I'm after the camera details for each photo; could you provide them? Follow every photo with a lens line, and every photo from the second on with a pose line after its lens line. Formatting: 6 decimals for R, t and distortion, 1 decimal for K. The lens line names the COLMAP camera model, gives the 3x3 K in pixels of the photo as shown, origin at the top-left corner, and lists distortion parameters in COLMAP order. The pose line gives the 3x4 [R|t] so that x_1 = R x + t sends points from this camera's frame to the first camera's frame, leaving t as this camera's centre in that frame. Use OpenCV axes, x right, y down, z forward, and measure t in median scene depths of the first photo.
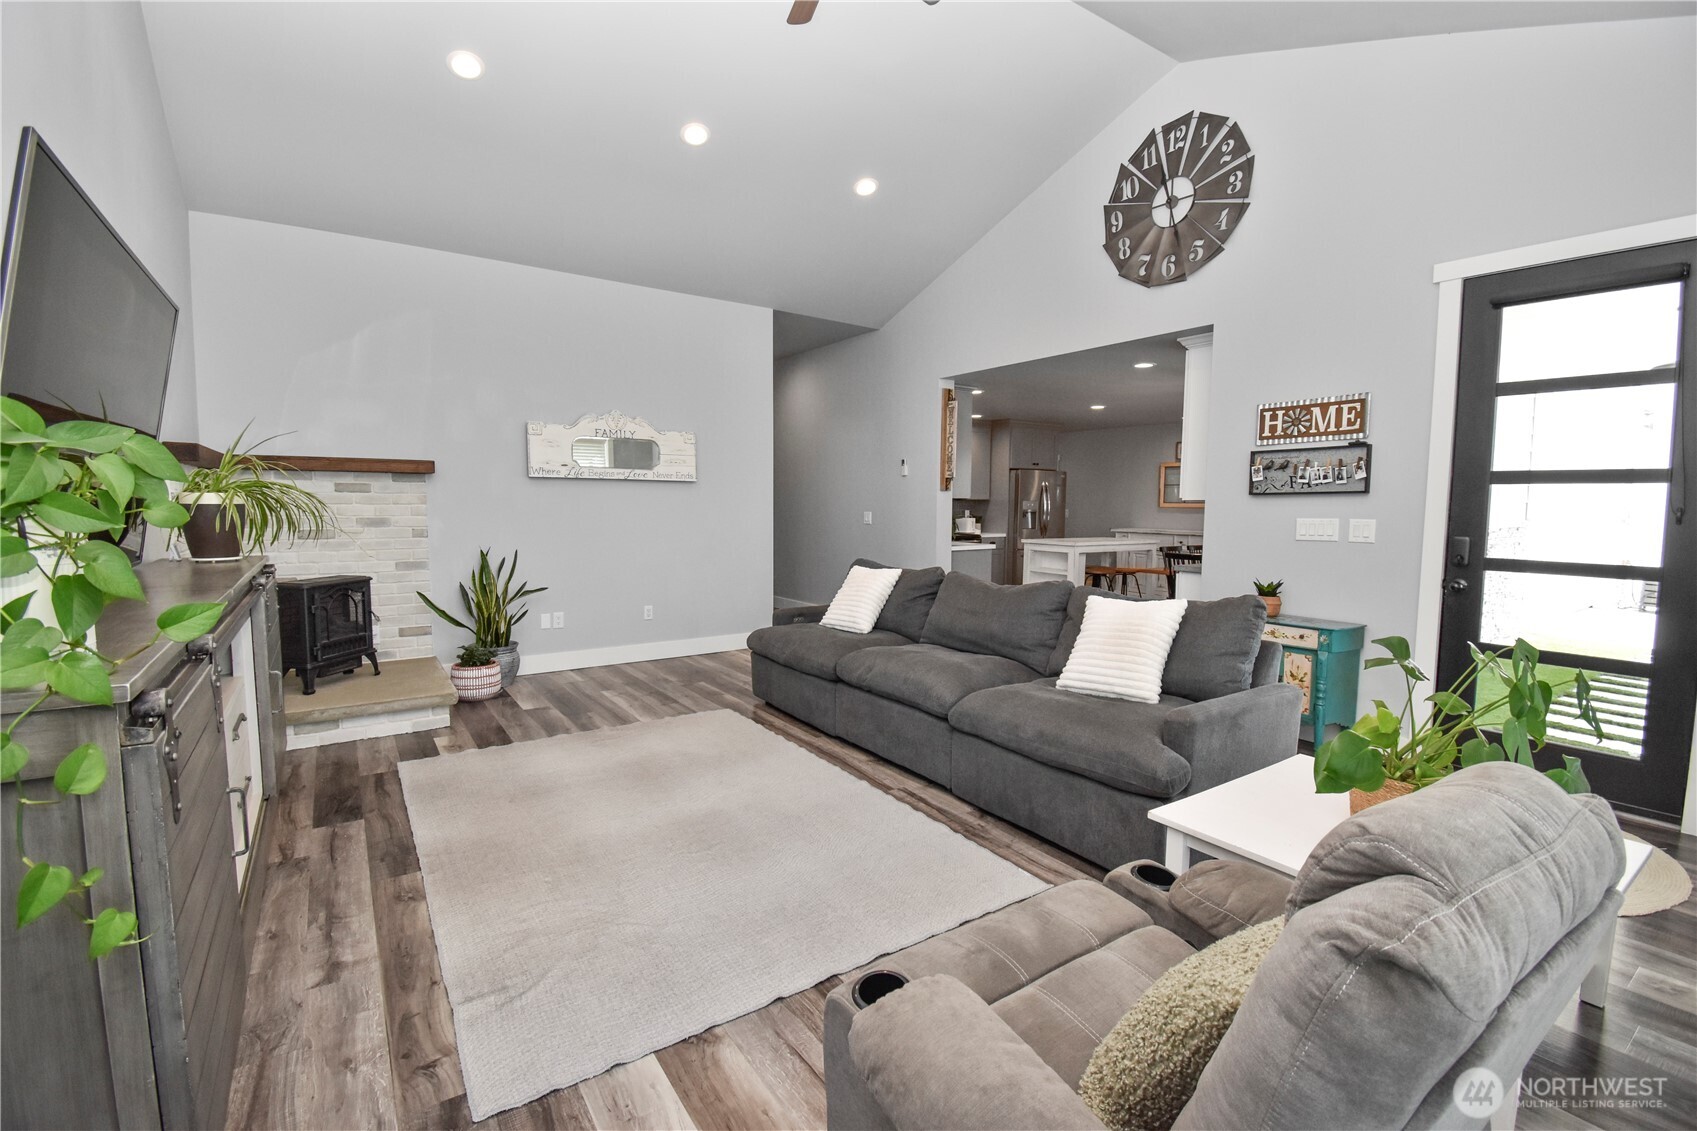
lens RADIAL K [[746.8, 0, 851.3], [0, 746.8, 565.2], [0, 0, 1]] dist [0.020102, -0.027865]
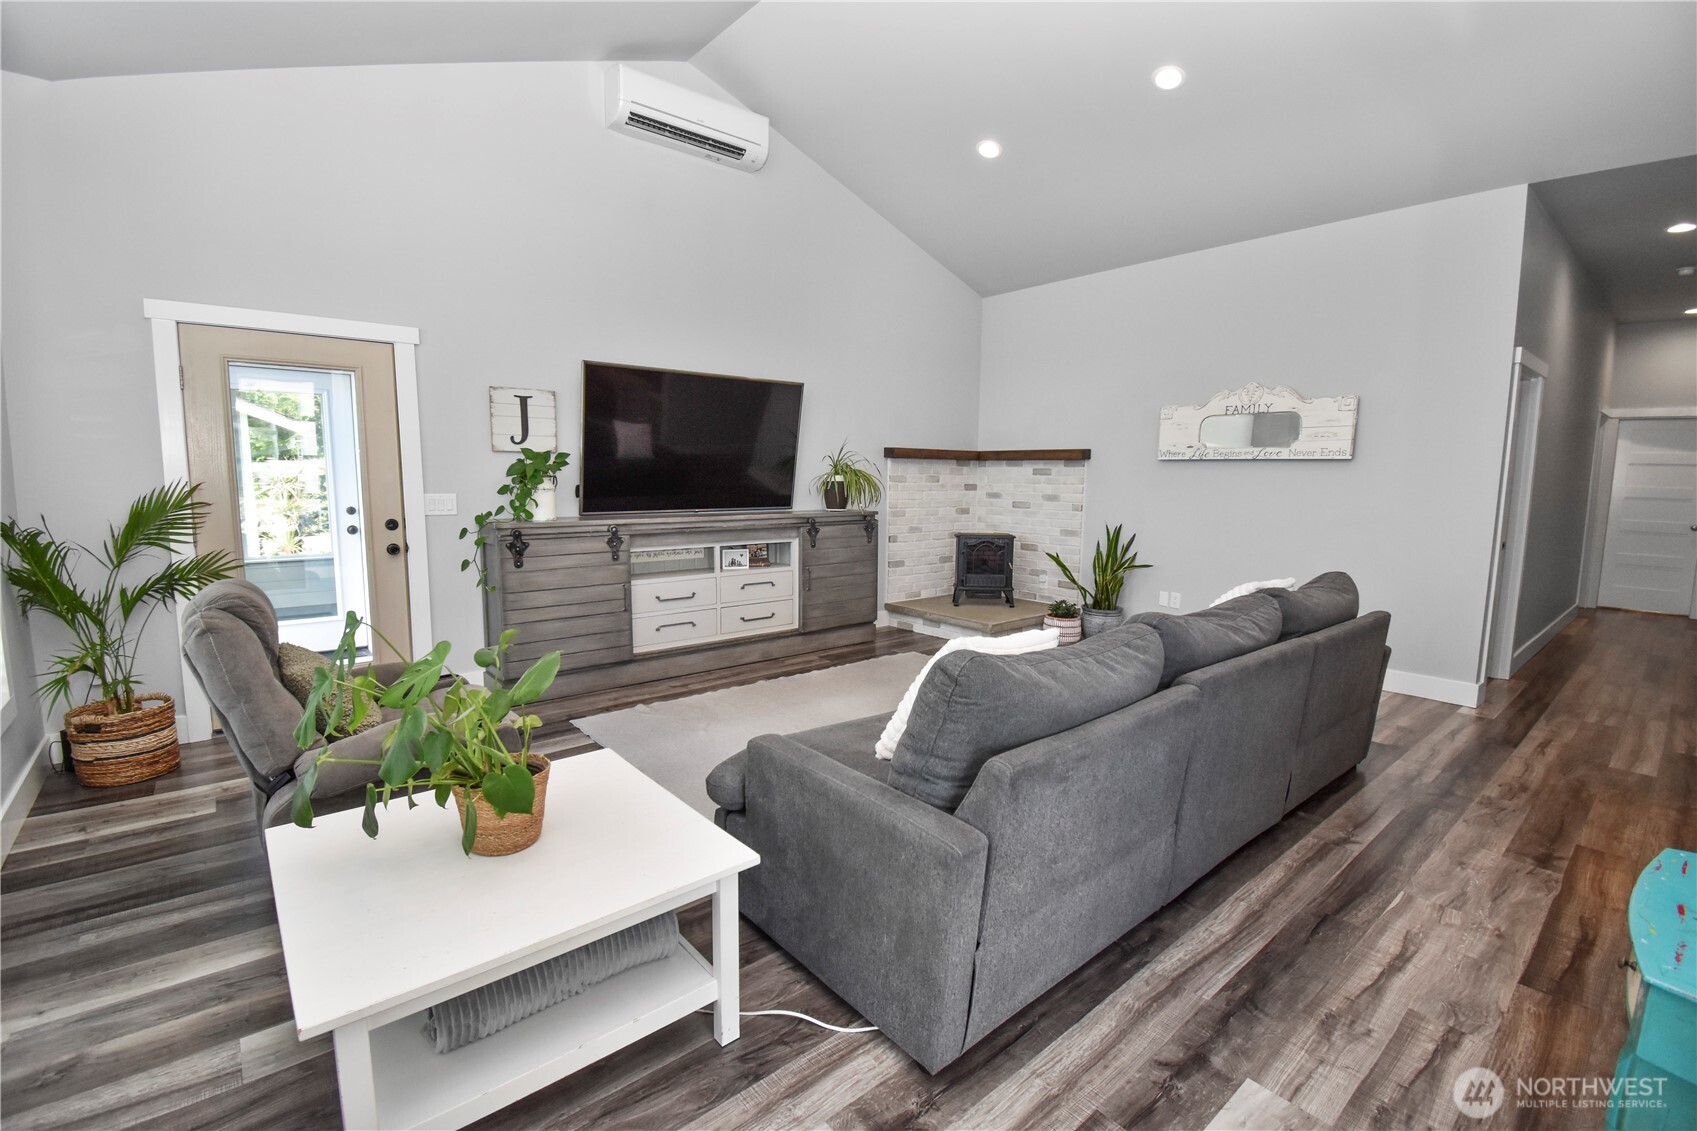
lens RADIAL K [[746.8, 0, 851.3], [0, 746.8, 565.2], [0, 0, 1]] dist [0.020102, -0.027865]
pose [[0.091906, 0.114406, -0.989174, 0.632874], [-0.096837, 0.989696, 0.105469, -0.043098], [0.991048, 0.086095, 0.102038, 0.511088]]
